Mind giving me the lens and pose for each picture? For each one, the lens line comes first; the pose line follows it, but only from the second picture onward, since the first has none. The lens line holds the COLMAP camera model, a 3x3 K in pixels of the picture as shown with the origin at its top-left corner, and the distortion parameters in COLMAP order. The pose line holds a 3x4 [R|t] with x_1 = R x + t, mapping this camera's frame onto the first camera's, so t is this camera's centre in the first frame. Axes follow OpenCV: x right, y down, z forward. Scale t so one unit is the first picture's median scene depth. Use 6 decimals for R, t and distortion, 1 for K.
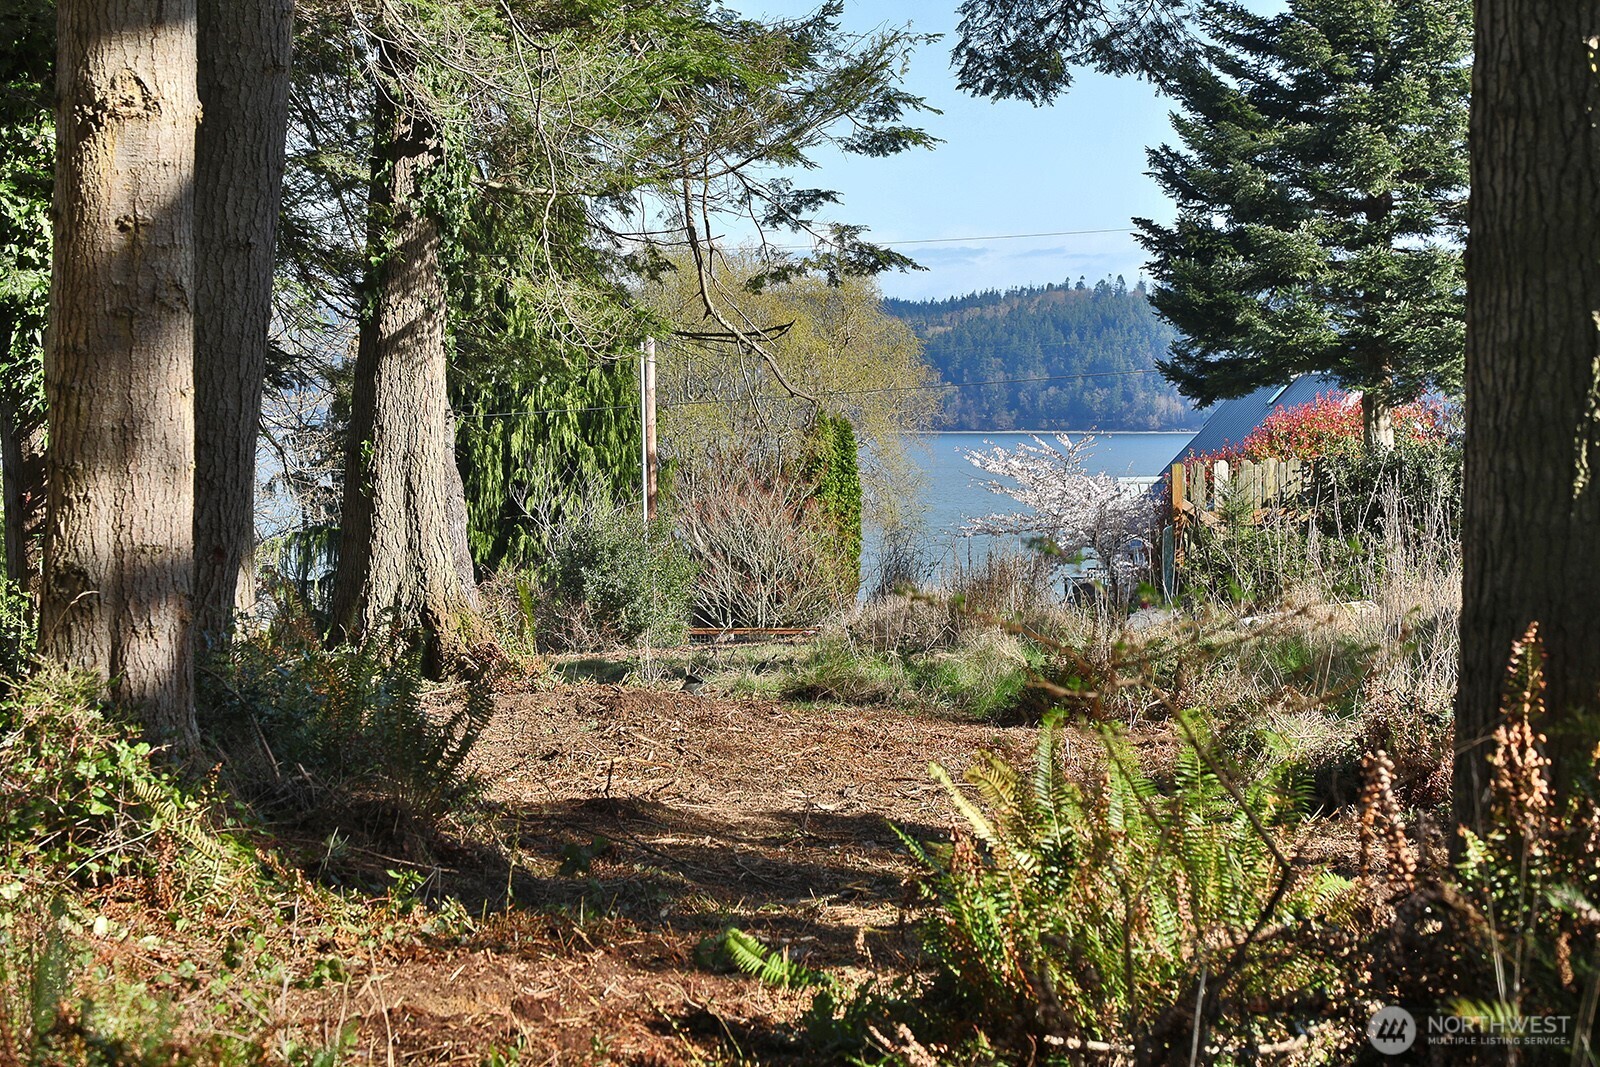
lens RADIAL K [[4854.0, 0, 799.3], [0, 4854.0, 534.1], [0, 0, 1]] dist [-0.097235, 0.000000]
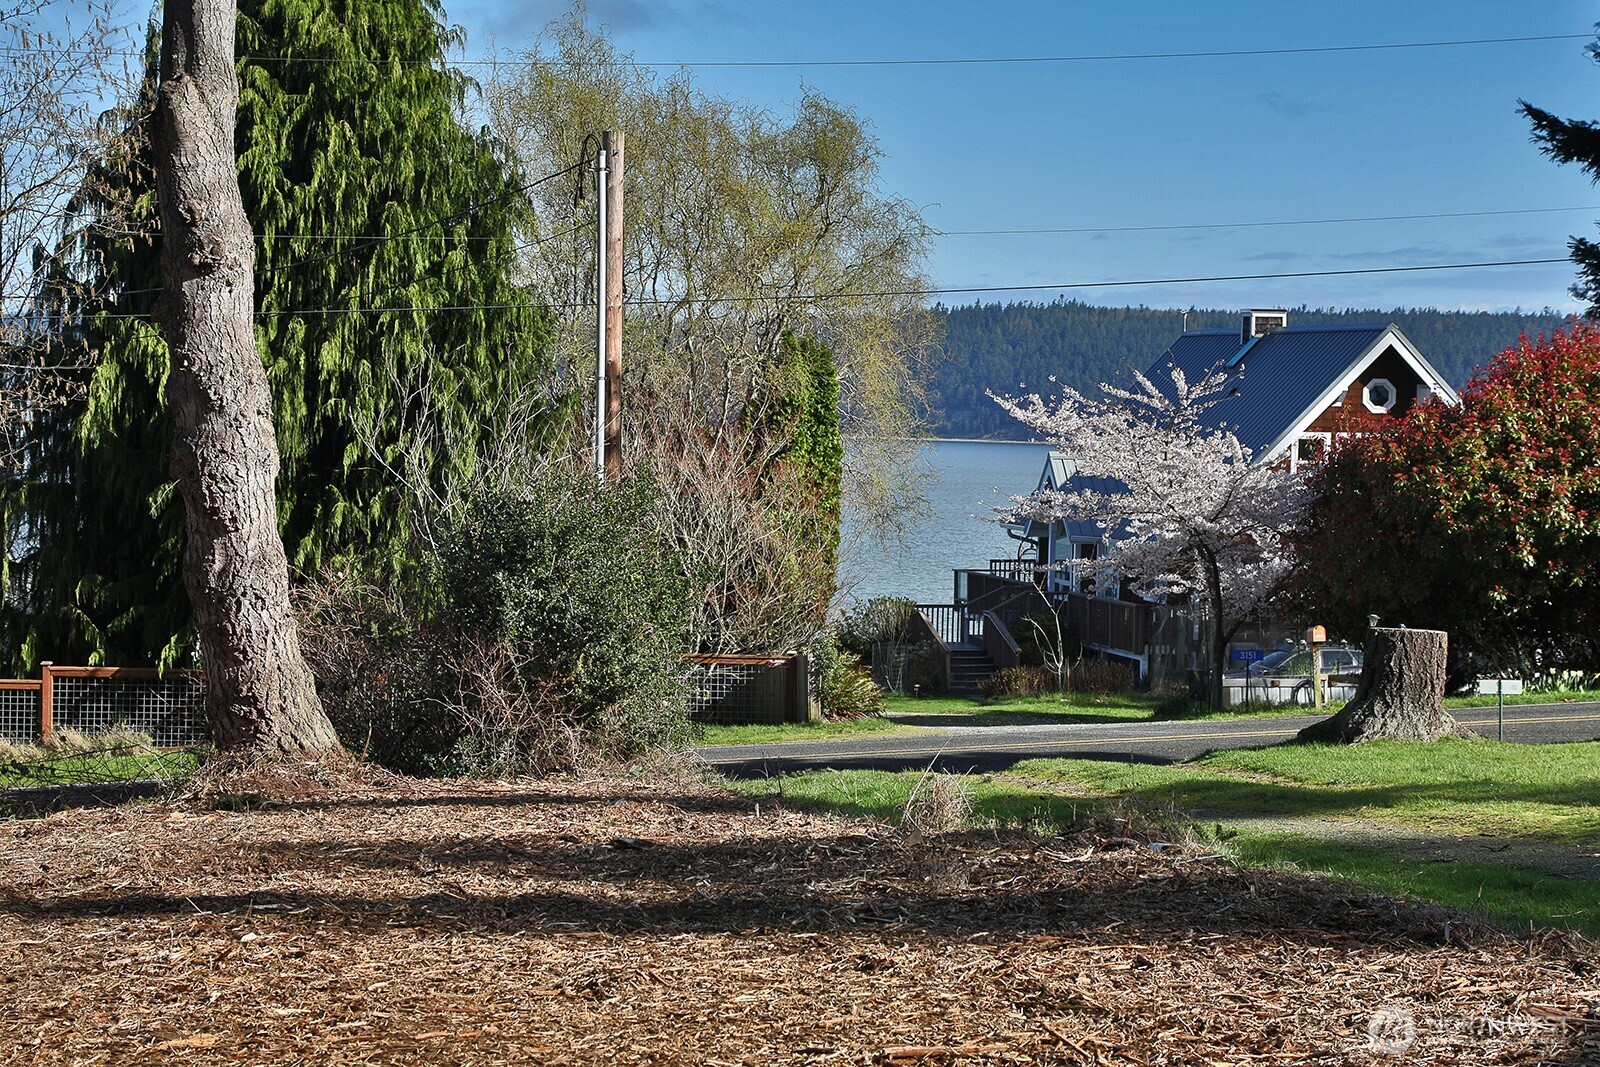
lens RADIAL K [[3341.5, 0, 808.8], [0, 3341.5, 526.3], [0, 0, 1]] dist [0.737343, 0.000000]
pose [[0.994043, 0.028390, 0.105225, -0.041916], [-0.029027, 0.999568, 0.004521, -0.000352], [-0.105051, -0.007549, 0.994438, 0.545731]]
